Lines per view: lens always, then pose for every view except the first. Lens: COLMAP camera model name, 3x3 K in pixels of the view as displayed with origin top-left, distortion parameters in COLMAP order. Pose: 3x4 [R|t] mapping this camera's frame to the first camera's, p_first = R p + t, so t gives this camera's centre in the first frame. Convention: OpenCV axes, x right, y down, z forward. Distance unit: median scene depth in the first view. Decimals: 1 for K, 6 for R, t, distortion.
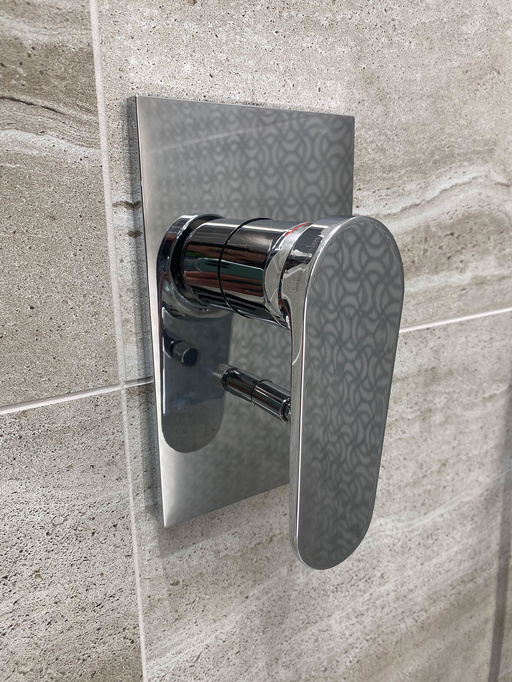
lens RADIAL K [[527.2, 0, 255.6], [0, 527.2, 341.1], [0, 0, 1]] dist [-0.016268, 0.011538]
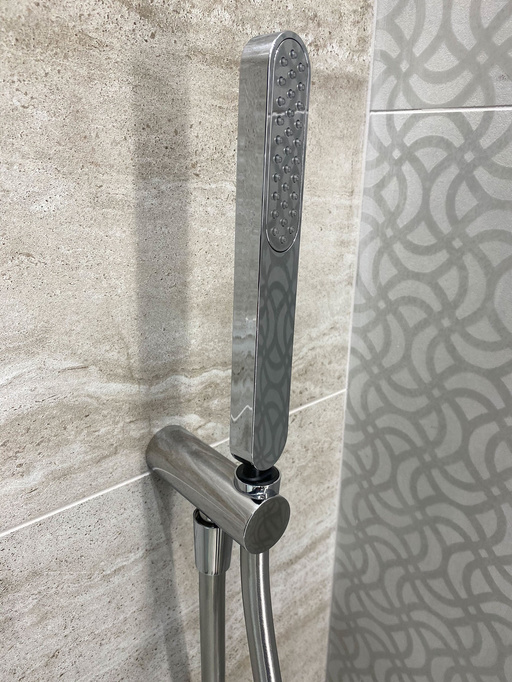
lens RADIAL K [[527.2, 0, 256.1], [0, 527.2, 341.2], [0, 0, 1]] dist [-0.016268, 0.011538]
pose [[0.991229, -0.027103, 0.129347, 0.648155], [0.014286, 0.994984, 0.099011, -0.418986], [-0.131382, -0.096295, 0.986644, 0.125152]]
